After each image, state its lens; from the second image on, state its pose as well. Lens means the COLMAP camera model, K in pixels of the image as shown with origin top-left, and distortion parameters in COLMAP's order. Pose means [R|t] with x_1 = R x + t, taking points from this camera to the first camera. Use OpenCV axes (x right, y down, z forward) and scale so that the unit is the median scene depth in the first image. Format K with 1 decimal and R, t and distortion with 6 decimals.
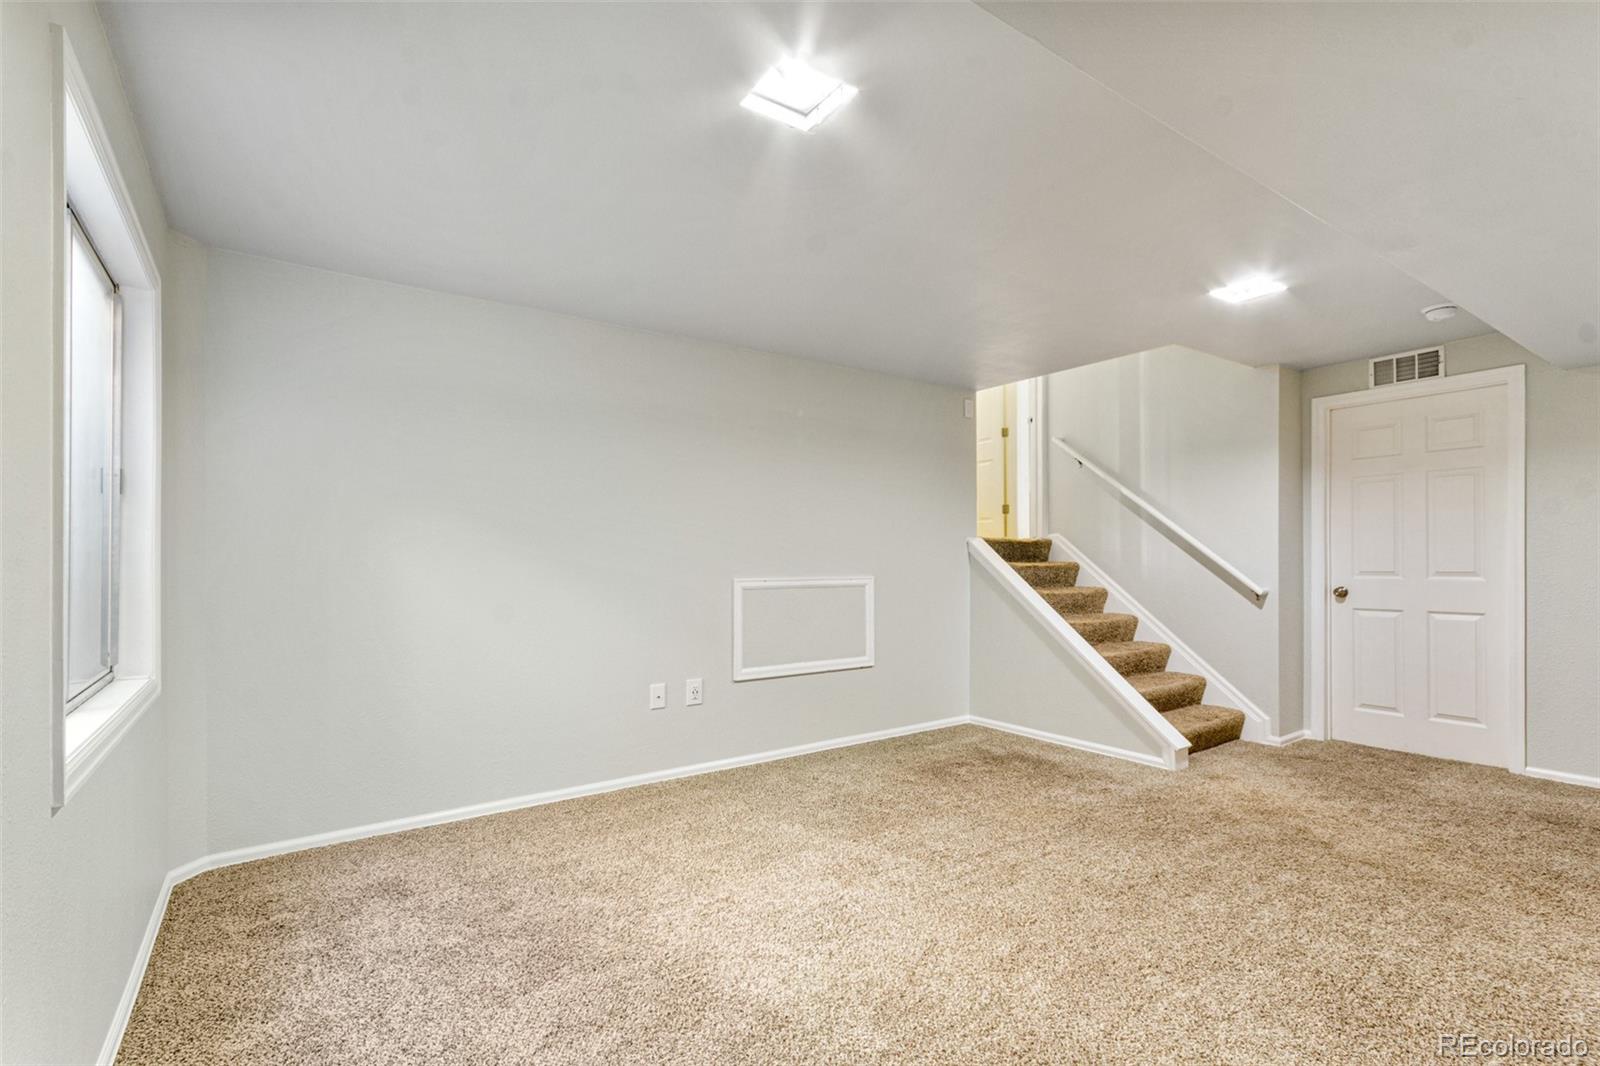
lens RADIAL K [[741.0, 0, 795.7], [0, 741.0, 559.8], [0, 0, 1]] dist [-0.000240, -0.000058]
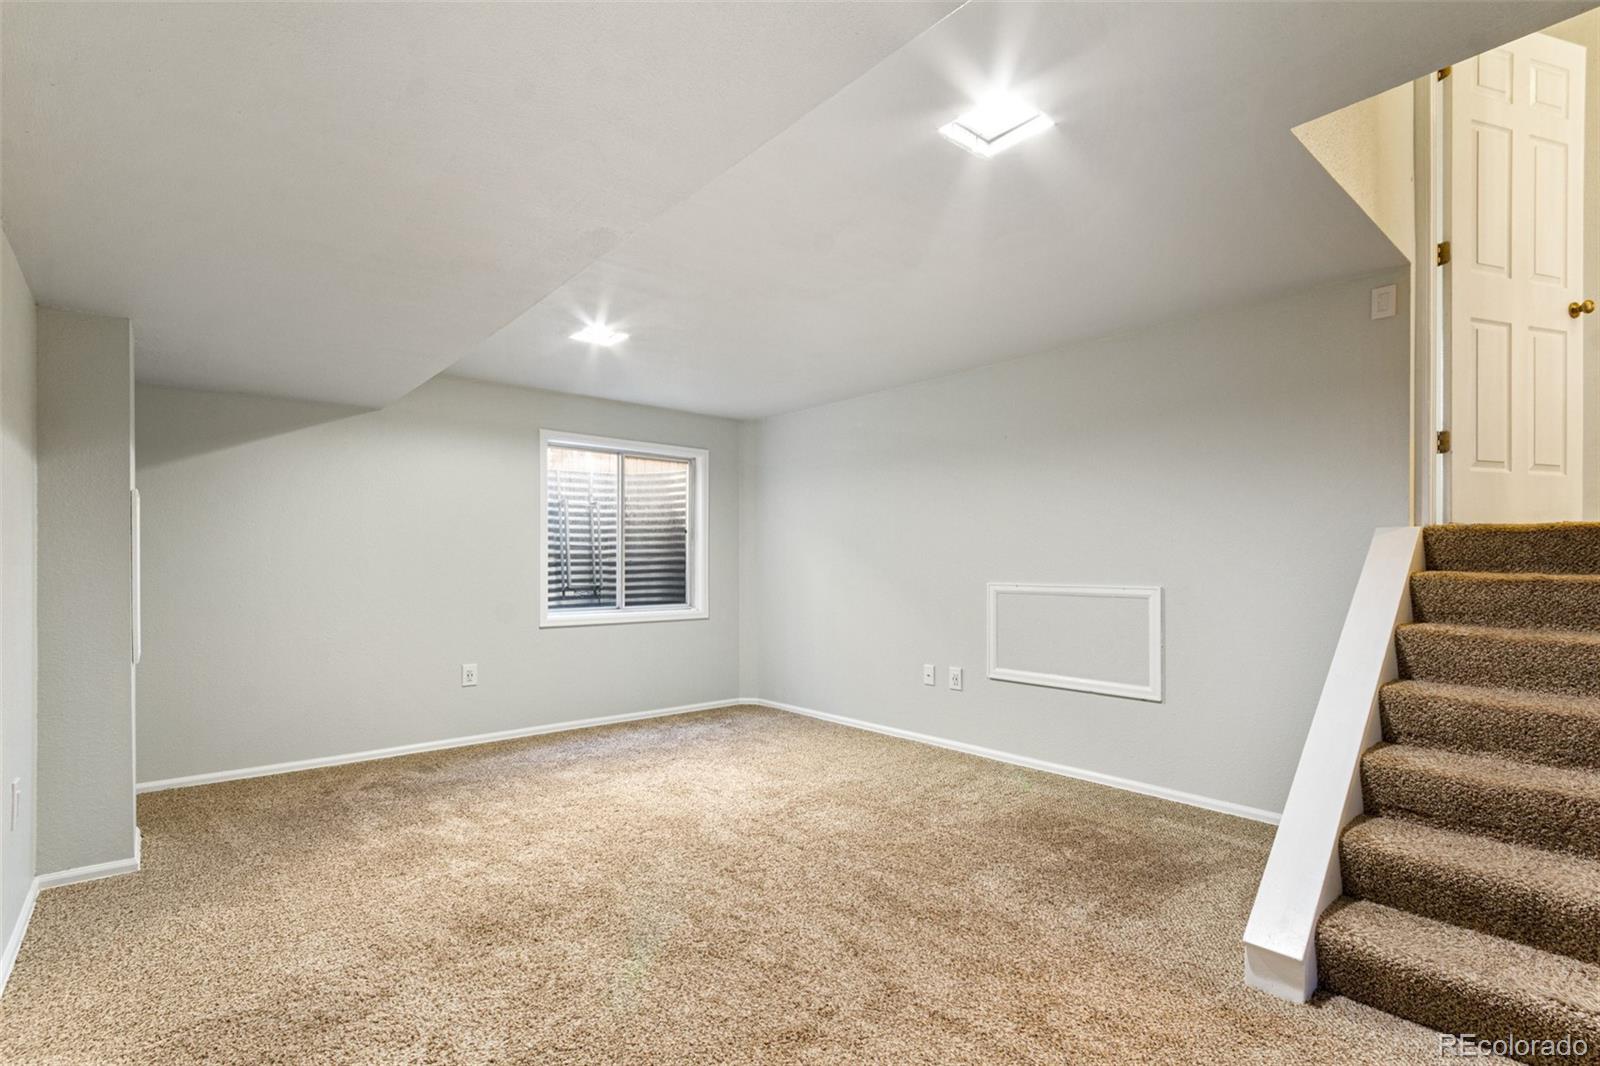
lens RADIAL K [[741.0, 0, 795.7], [0, 741.0, 559.8], [0, 0, 1]] dist [-0.000240, -0.000058]
pose [[0.087085, 0.000432, -0.996201, 0.963484], [0.007330, 0.999973, 0.001074, -0.010562], [0.996174, -0.007396, 0.087080, 0.627557]]
